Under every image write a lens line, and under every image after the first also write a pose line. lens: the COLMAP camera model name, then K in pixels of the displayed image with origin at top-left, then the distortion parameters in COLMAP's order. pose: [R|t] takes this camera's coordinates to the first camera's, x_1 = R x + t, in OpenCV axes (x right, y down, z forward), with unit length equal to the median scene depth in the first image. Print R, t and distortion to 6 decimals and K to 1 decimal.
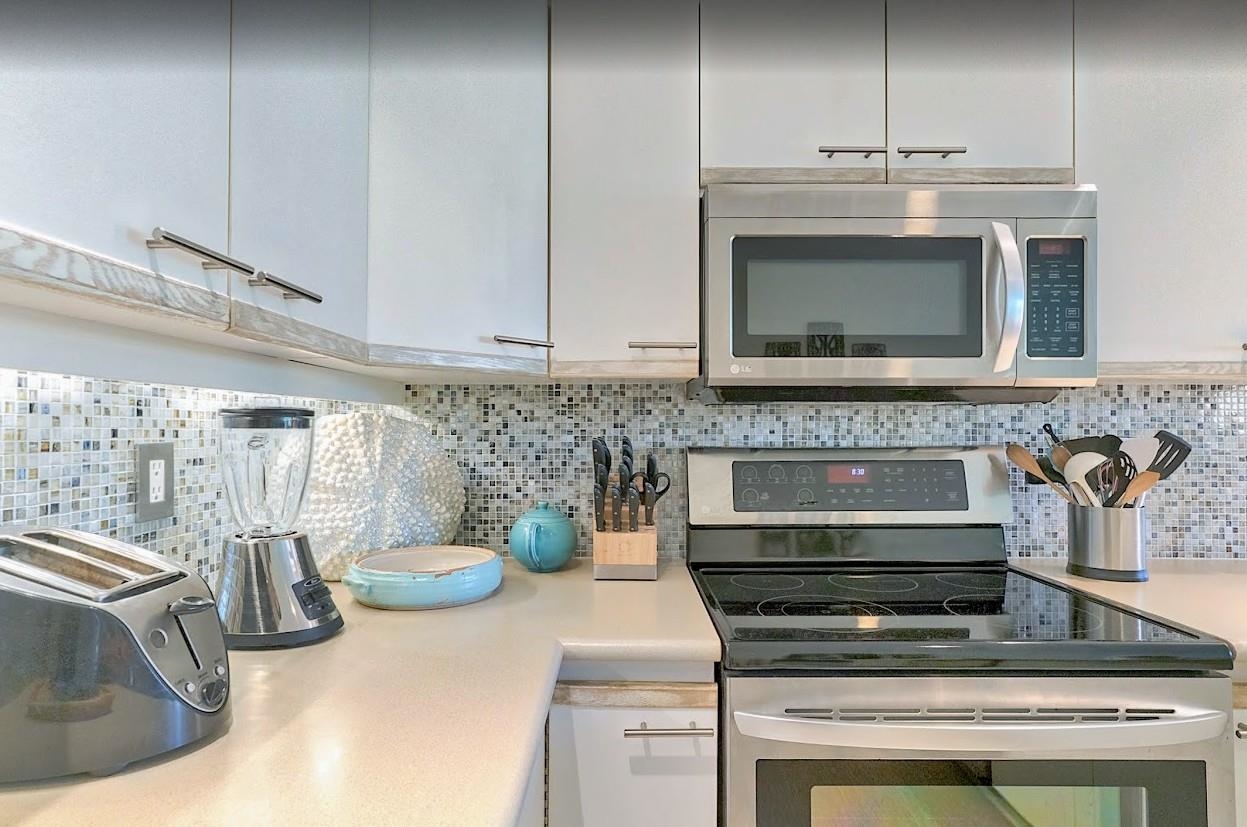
lens RADIAL K [[652.4, 0, 615.0], [0, 652.4, 421.0], [0, 0, 1]] dist [-0.004784, 0.004195]
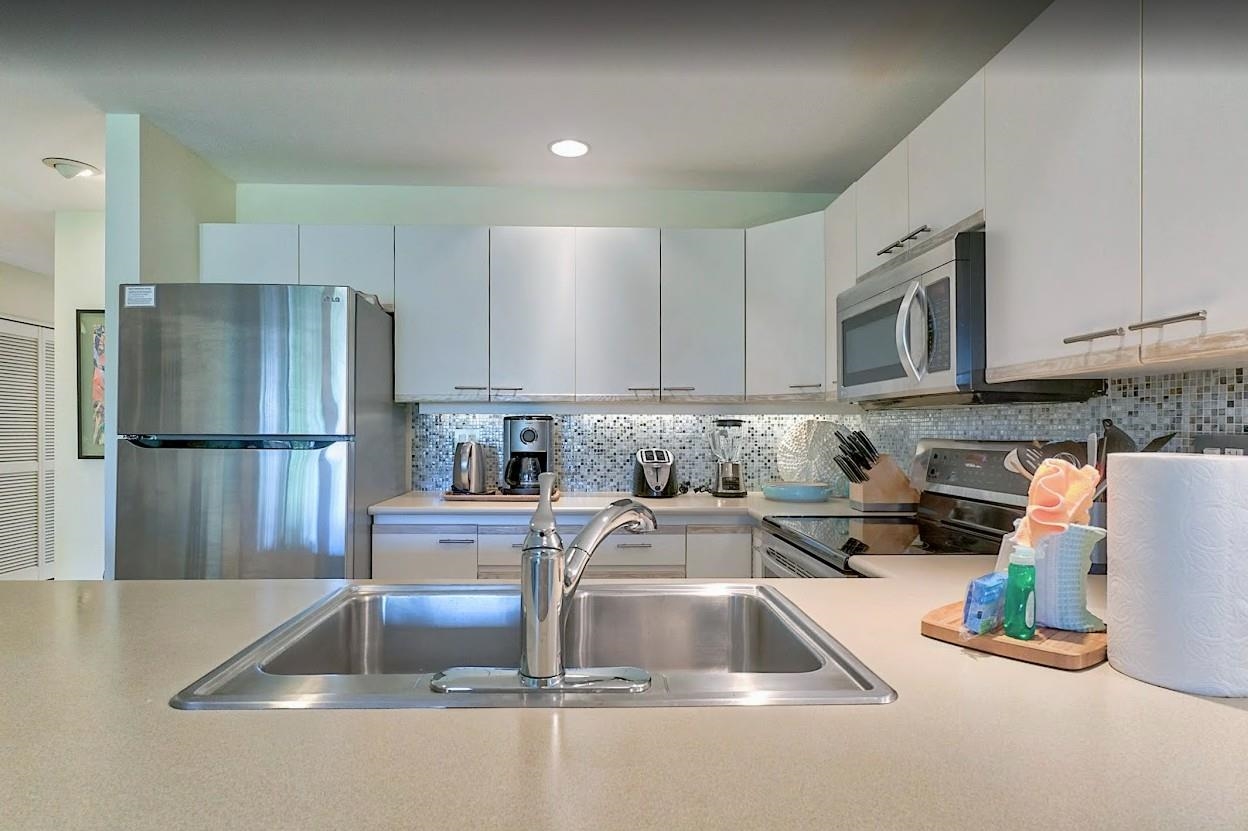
lens RADIAL K [[652.9, 0, 601.1], [0, 652.9, 427.3], [0, 0, 1]] dist [-0.004784, 0.004195]
pose [[0.038873, -0.002819, -0.999240, 1.874175], [0.010794, 0.999939, -0.002401, 0.012151], [0.999186, -0.010692, 0.038901, 0.236699]]
